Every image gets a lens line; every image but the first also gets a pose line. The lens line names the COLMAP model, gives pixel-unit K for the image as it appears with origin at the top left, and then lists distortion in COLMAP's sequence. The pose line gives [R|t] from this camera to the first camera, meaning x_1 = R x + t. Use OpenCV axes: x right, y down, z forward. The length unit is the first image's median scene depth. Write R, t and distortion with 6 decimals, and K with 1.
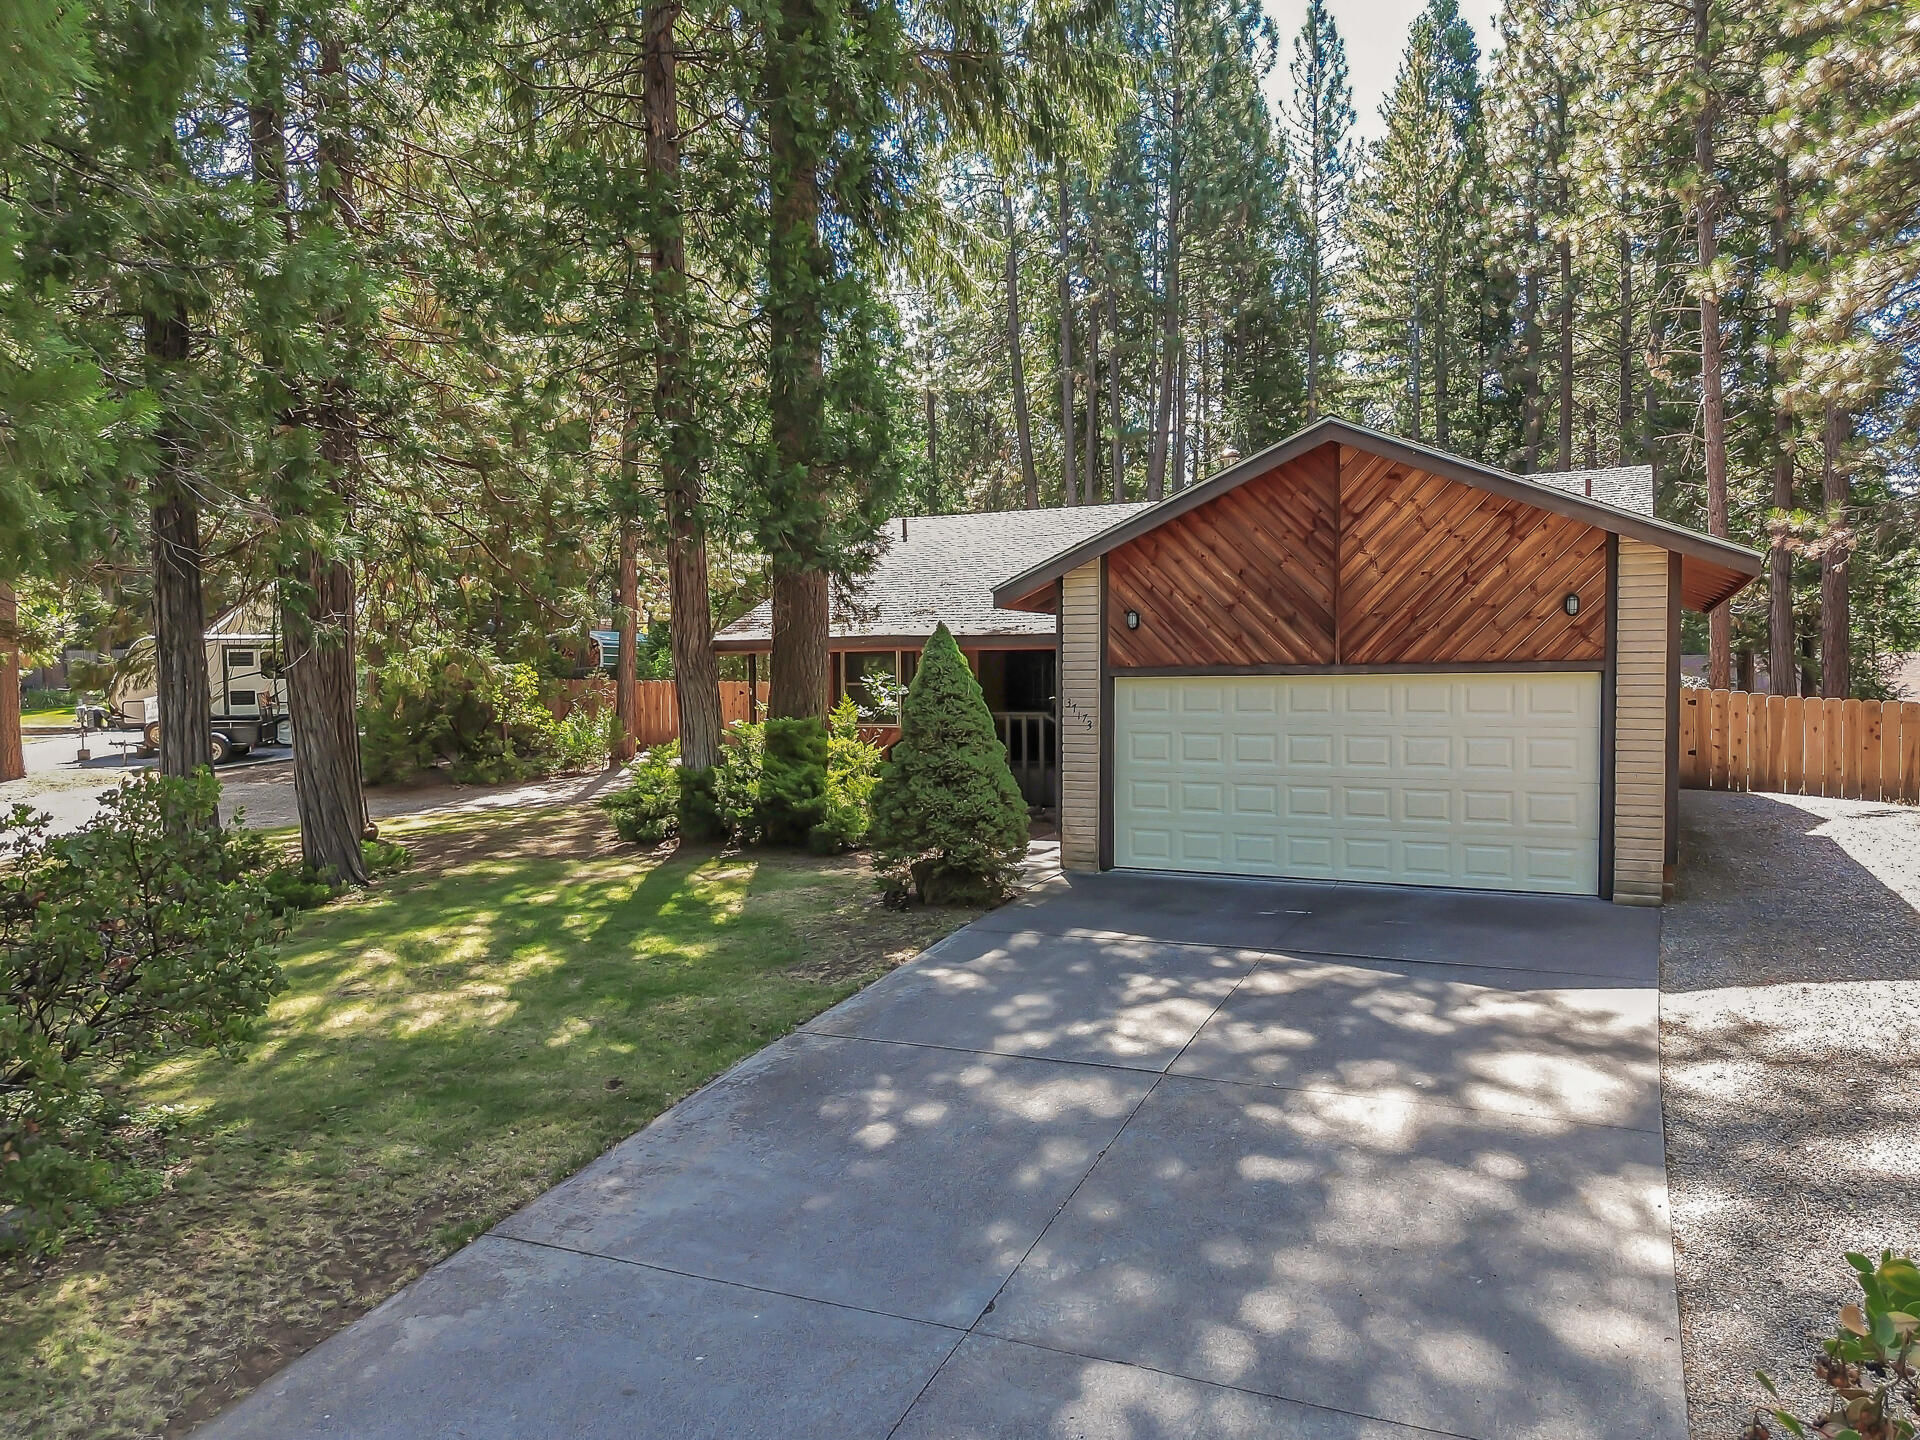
lens RADIAL K [[1393.3, 0, 960.0], [0, 1393.3, 720.0], [0, 0, 1]] dist [0.074527, -0.068951]
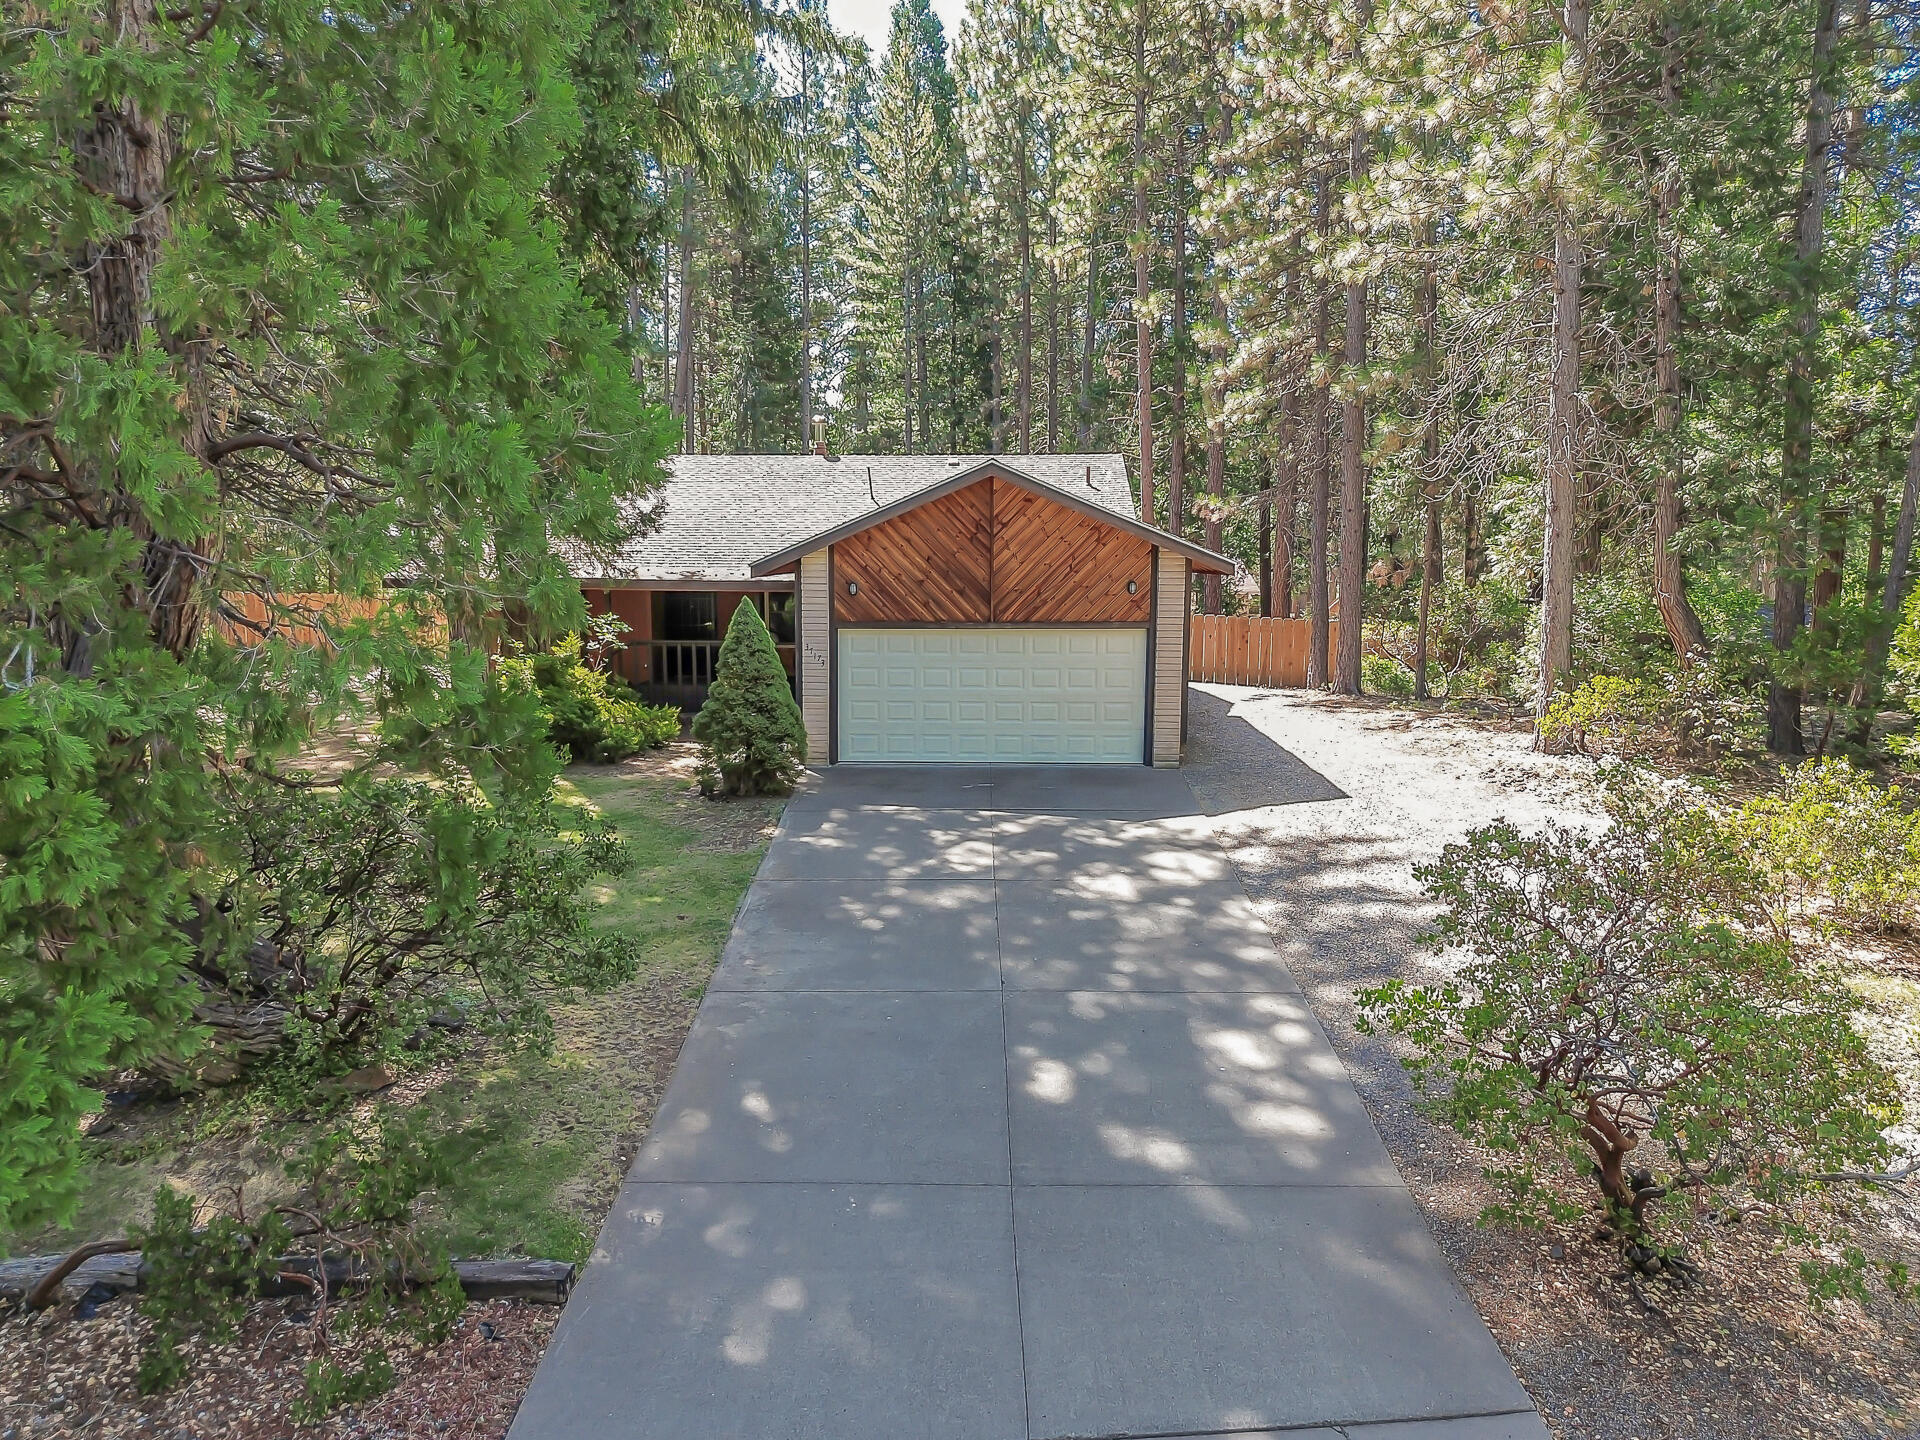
lens RADIAL K [[1343.1, 0, 957.6], [0, 1343.1, 743.8], [0, 0, 1]] dist [0.124190, -0.231199]
pose [[0.917779, -0.049138, 0.394040, -0.442053], [0.004556, 0.993552, 0.113288, -0.093602], [-0.397066, -0.102178, 0.912085, -0.427287]]
